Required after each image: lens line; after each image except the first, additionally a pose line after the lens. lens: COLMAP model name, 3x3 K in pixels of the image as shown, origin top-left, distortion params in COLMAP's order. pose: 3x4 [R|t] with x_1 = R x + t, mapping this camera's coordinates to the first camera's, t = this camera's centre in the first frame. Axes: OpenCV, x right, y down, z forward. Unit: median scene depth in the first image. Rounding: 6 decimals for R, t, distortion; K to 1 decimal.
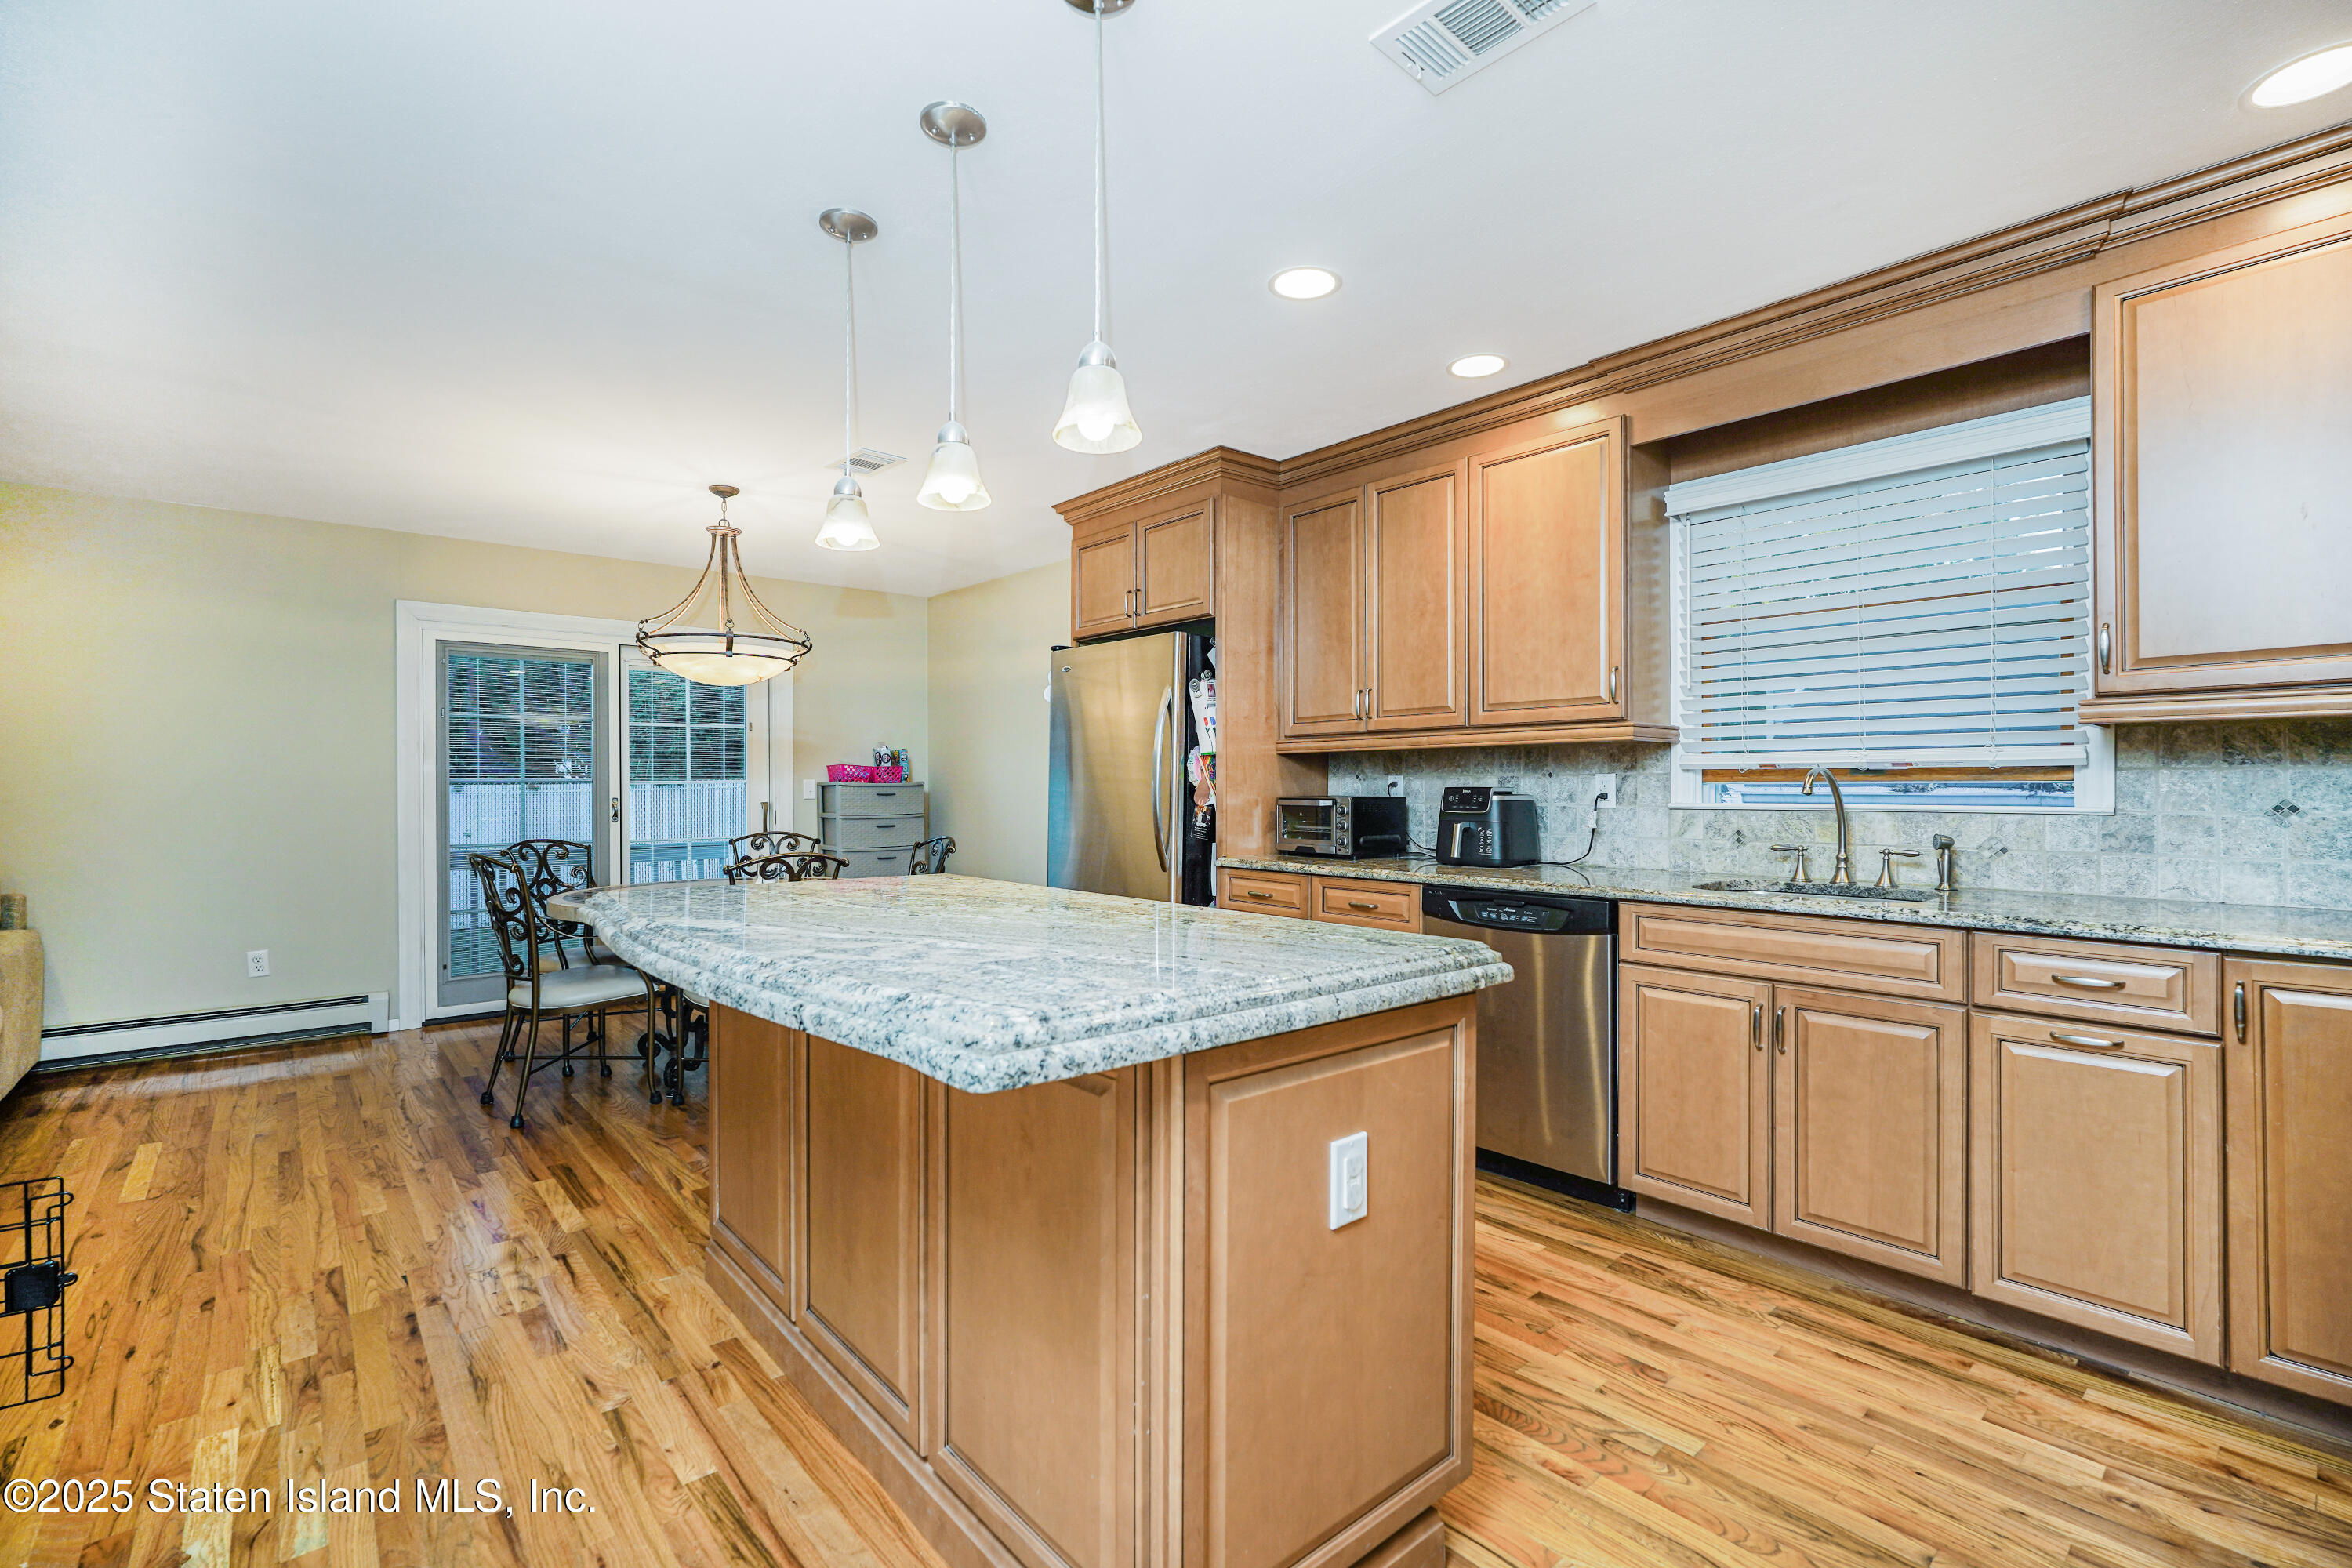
lens RADIAL K [[1053.9, 0, 1184.9], [0, 1053.9, 780.3], [0, 0, 1]] dist [-0.010754, 0.005686]
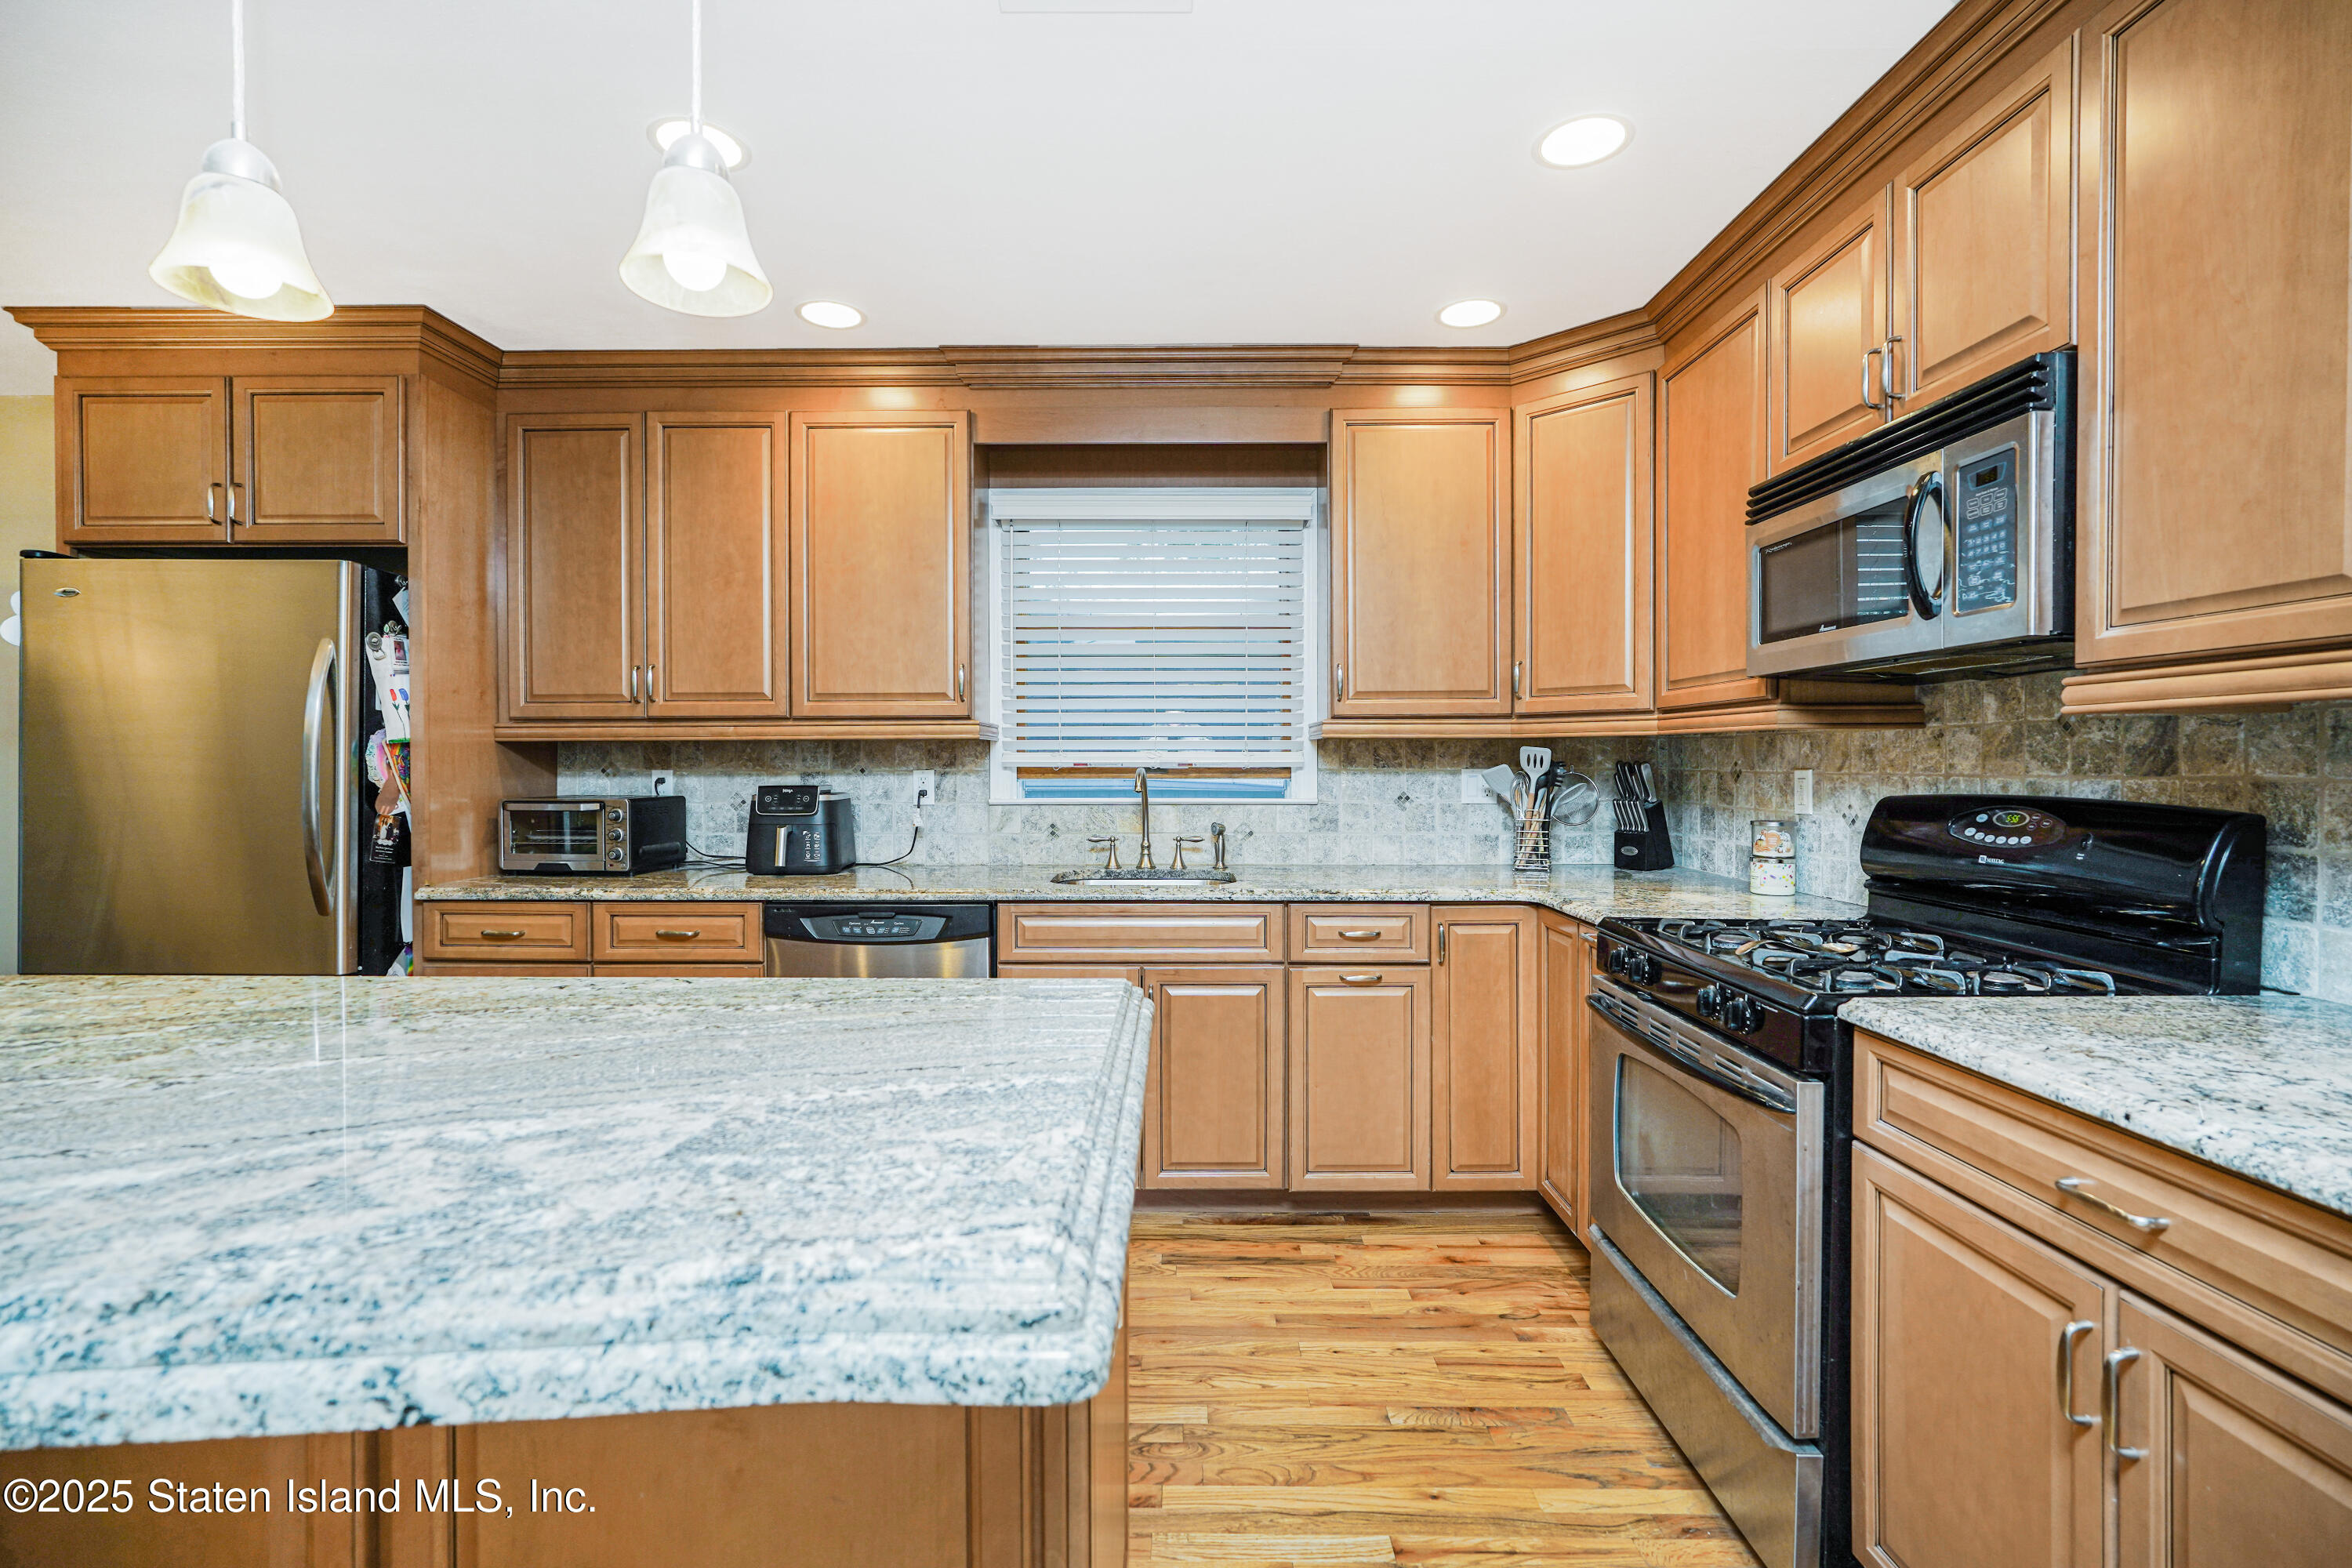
lens RADIAL K [[1053.9, 0, 1173.5], [0, 1053.9, 772.4], [0, 0, 1]] dist [-0.010754, 0.005686]
pose [[0.665305, -0.006578, 0.746543, -0.197975], [-0.004568, 0.999907, 0.012882, -0.019915], [-0.746558, -0.011980, 0.665213, 0.190272]]
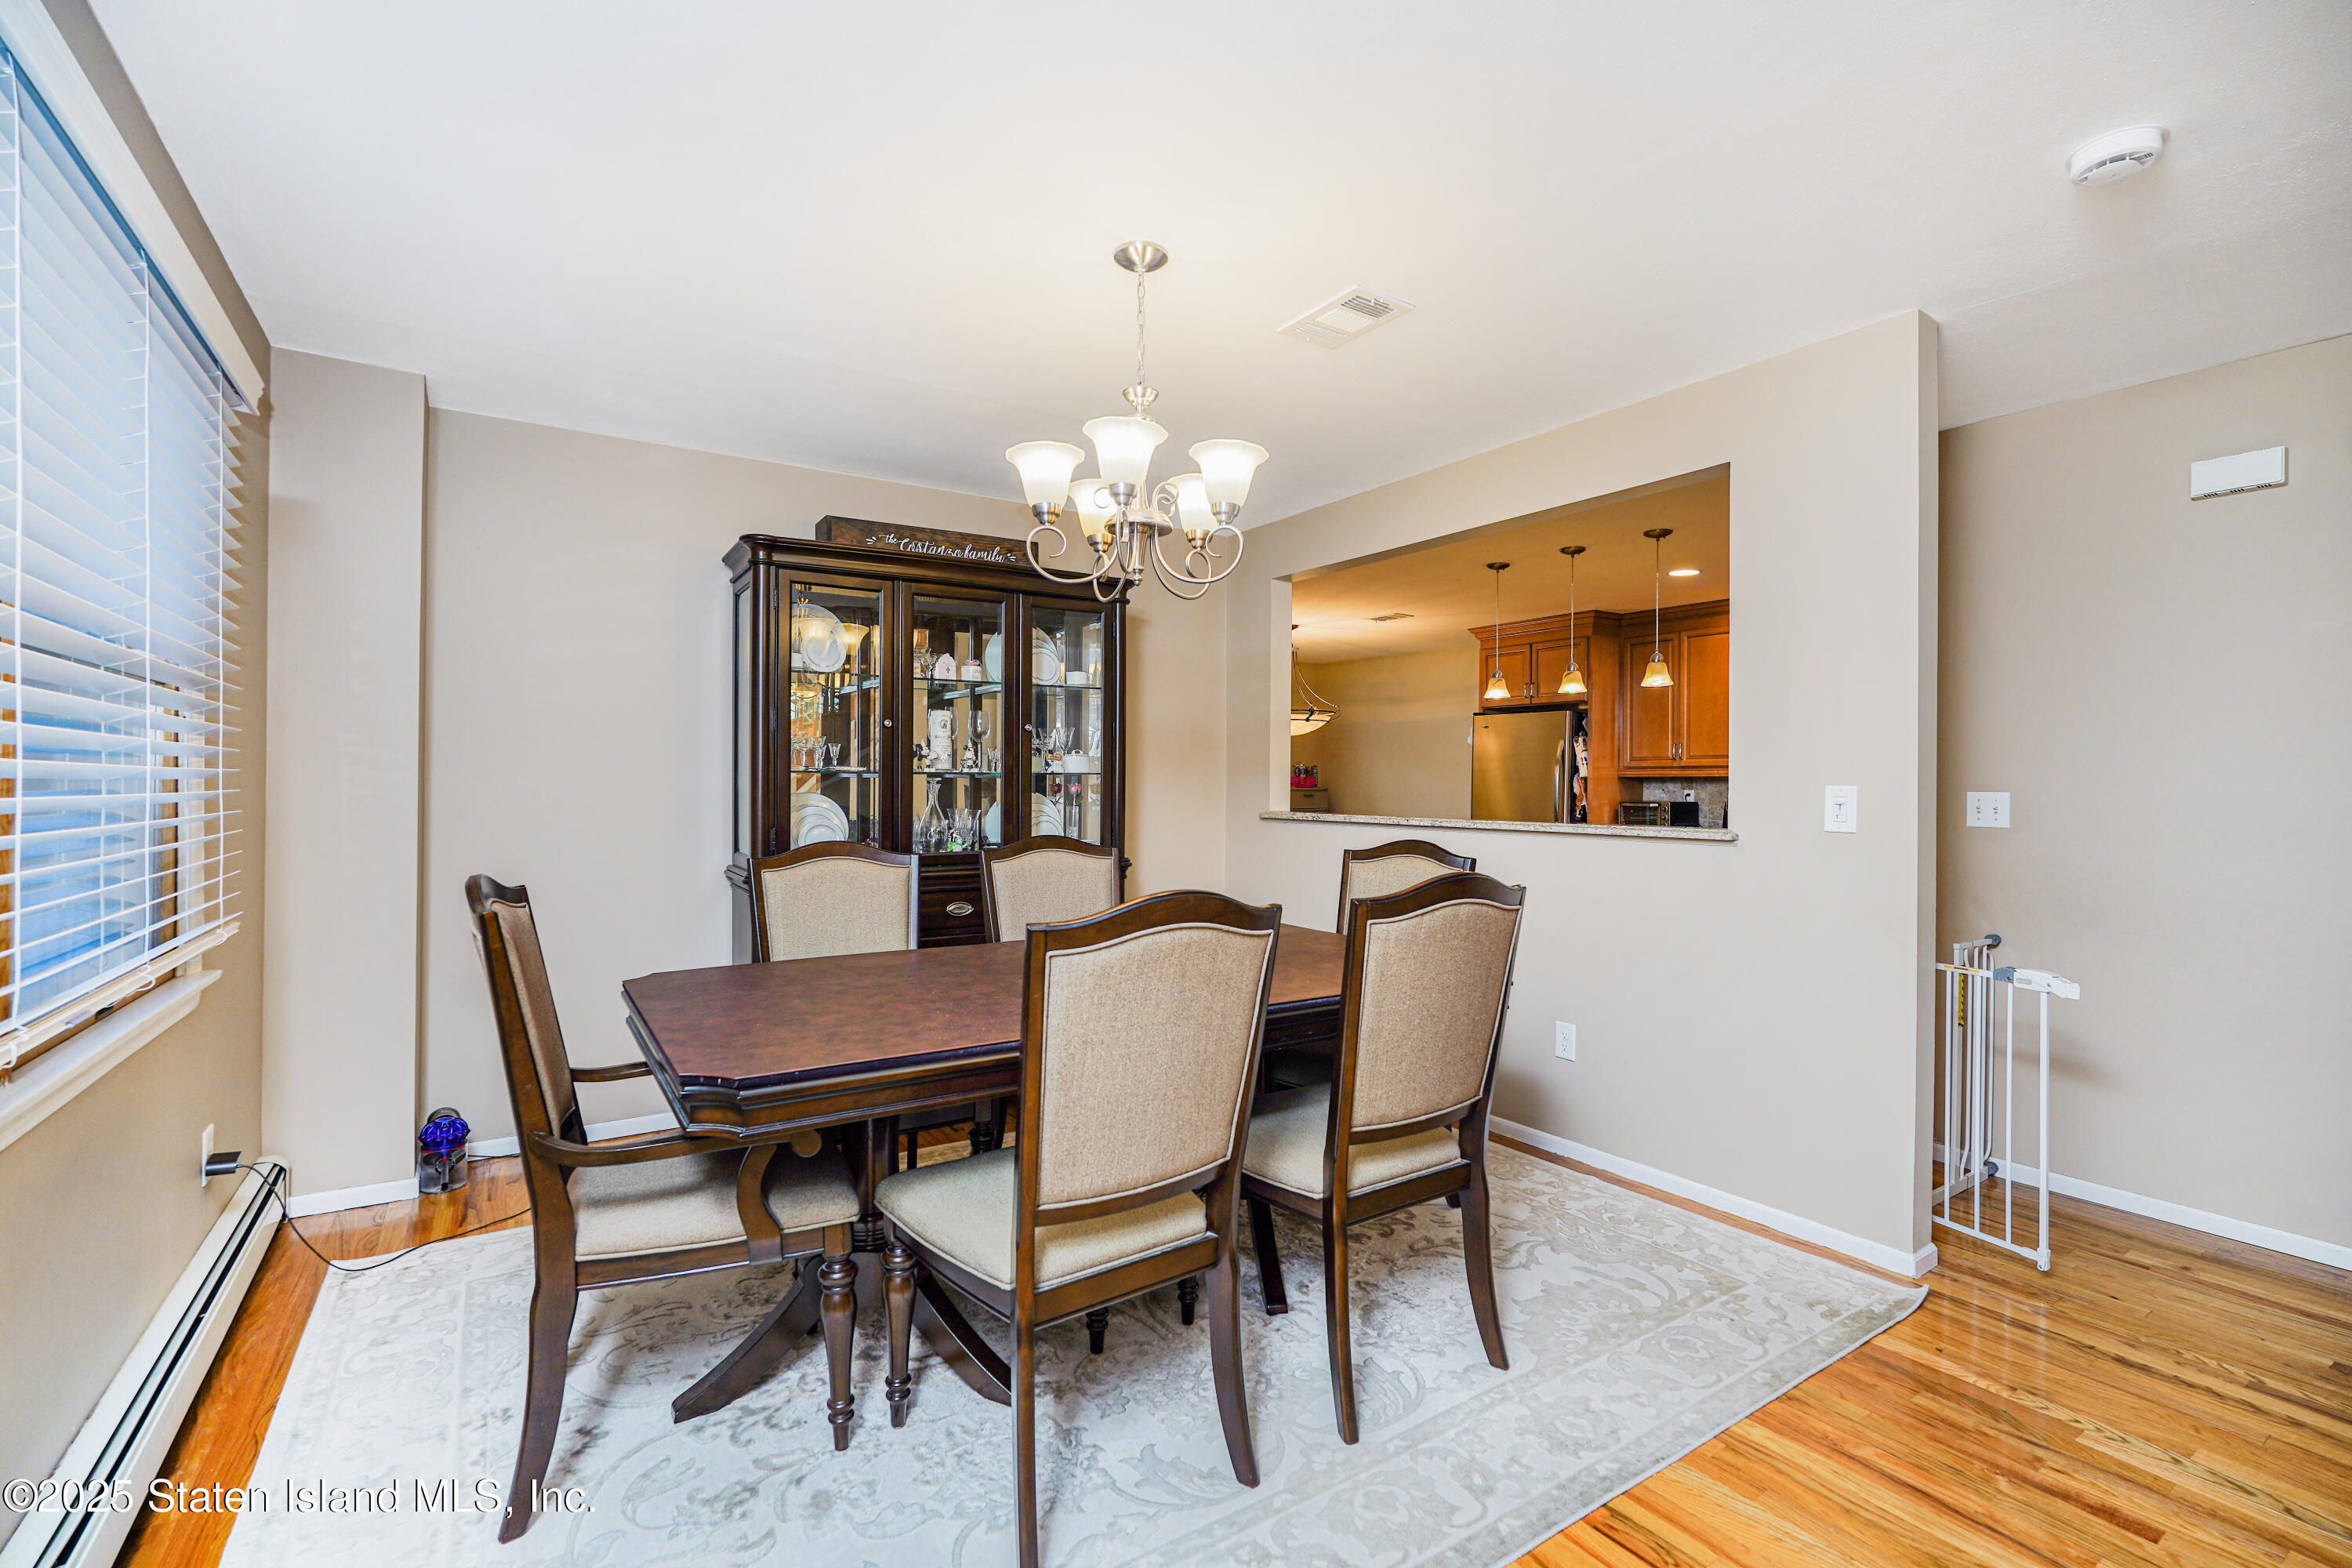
lens RADIAL K [[1053.9, 0, 1183.8], [0, 1053.9, 789.6], [0, 0, 1]] dist [-0.010754, 0.005686]
pose [[0.989985, 0.004878, -0.141090, -0.514366], [-0.003379, 0.999935, 0.010860, -0.027889], [0.141134, -0.010275, 0.989937, -1.143178]]
